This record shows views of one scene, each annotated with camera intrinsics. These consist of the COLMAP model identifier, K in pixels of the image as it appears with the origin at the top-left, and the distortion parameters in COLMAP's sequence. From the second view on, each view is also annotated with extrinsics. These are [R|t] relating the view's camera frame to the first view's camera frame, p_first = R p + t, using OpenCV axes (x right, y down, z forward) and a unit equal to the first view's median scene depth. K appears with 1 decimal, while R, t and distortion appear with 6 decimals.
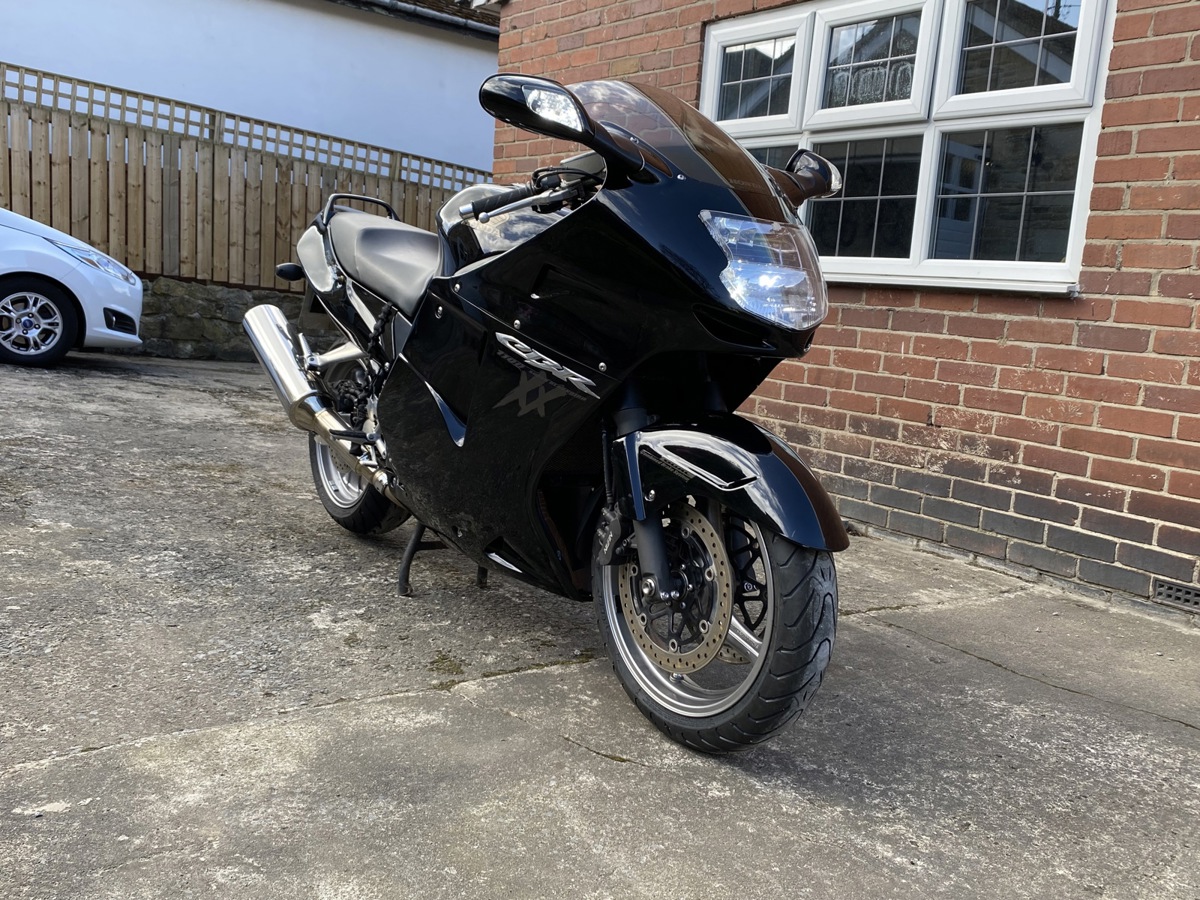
lens RADIAL K [[1031.9, 0, 597.4], [0, 1031.9, 450.9], [0, 0, 1]] dist [0.007676, -0.004639]
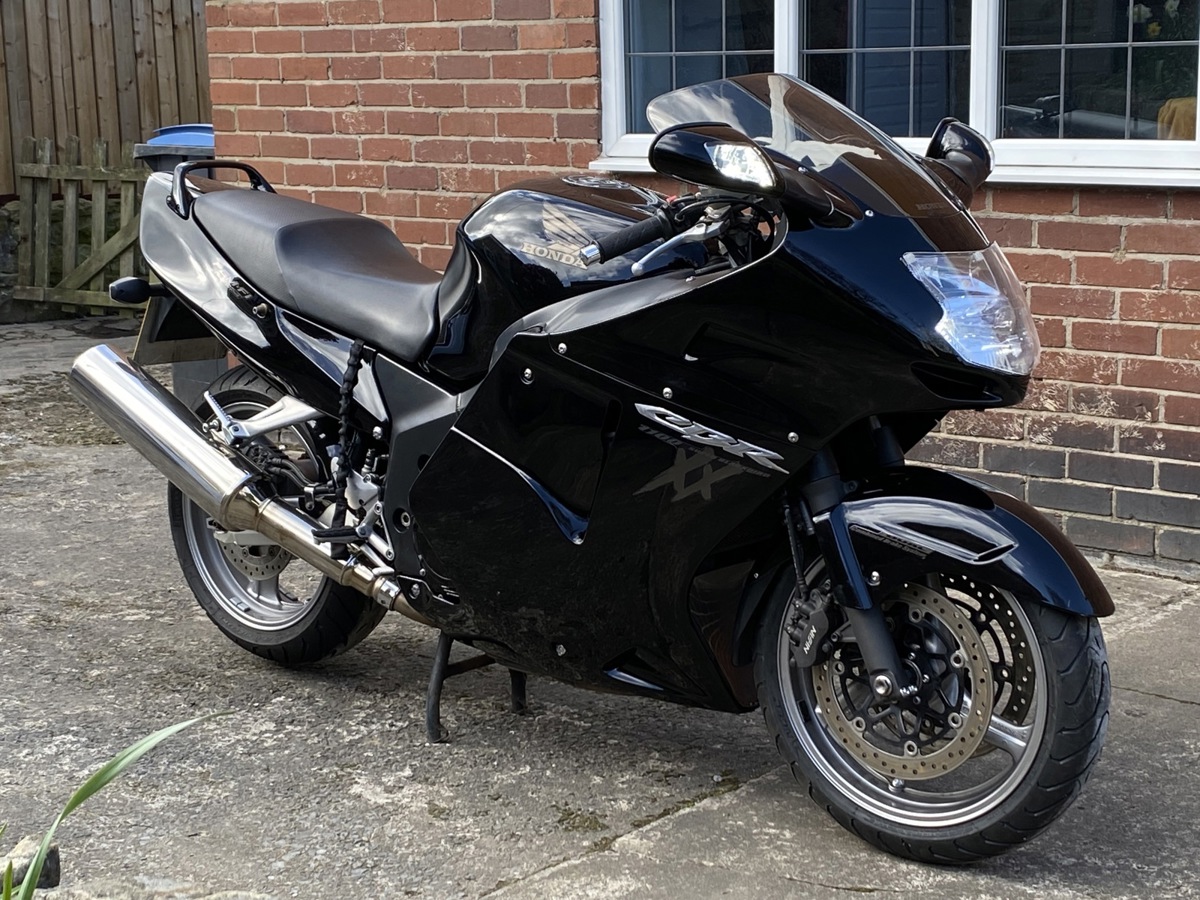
lens RADIAL K [[2048.6, 0, 600.2], [0, 2048.6, 451.7], [0, 0, 1]] dist [0.052206, 0.000000]
pose [[0.971794, -0.136027, 0.192647, -0.365799], [0.127853, 0.990305, 0.054303, -0.140012], [-0.198166, -0.028141, 0.979764, -0.474500]]
